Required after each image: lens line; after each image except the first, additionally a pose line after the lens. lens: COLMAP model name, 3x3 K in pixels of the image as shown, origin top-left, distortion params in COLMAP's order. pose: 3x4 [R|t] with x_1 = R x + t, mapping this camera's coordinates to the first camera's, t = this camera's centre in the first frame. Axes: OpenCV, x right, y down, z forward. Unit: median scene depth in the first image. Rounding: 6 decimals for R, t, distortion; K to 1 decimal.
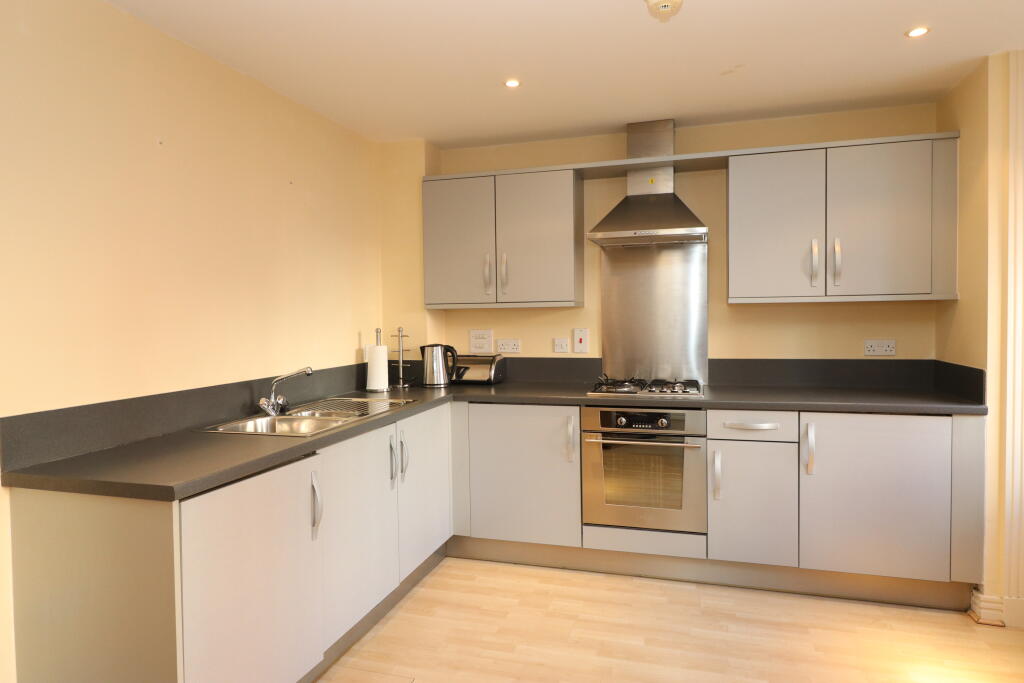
lens RADIAL K [[648.1, 0, 510.7], [0, 648.1, 329.8], [0, 0, 1]] dist [-0.003787, -0.002085]
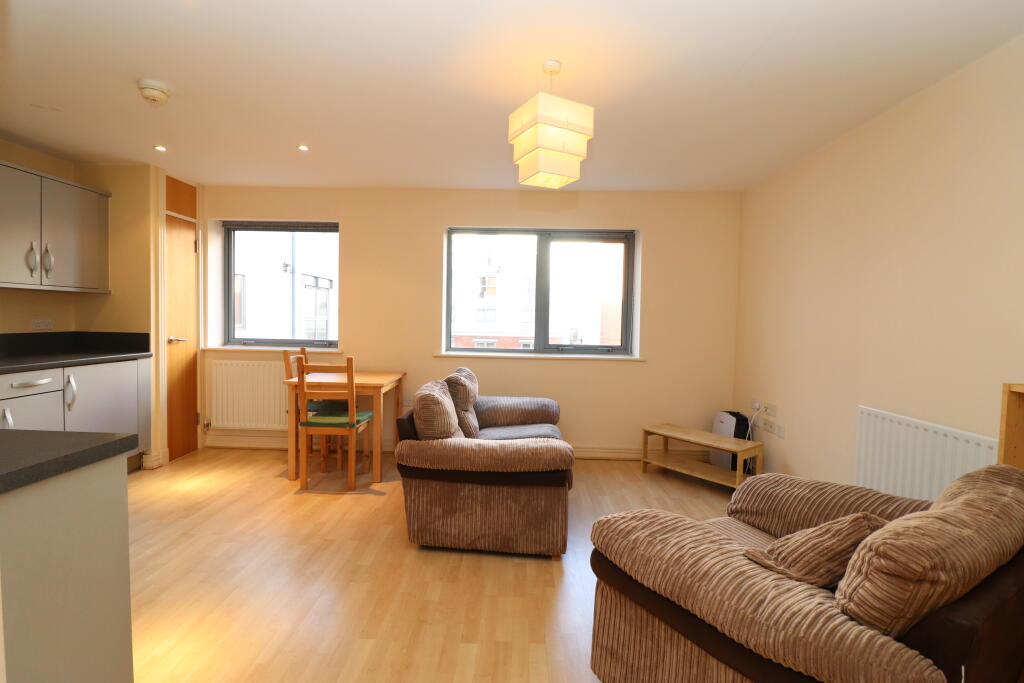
lens RADIAL K [[465.2, 0, 512.0], [0, 465.2, 341.5], [0, 0, 1]] dist [-0.000777, -0.000075]
pose [[-0.275690, -0.041144, 0.960366, -0.785957], [0.008113, 0.998948, 0.045126, 0.032372], [-0.961212, 0.020232, -0.275066, 0.341857]]
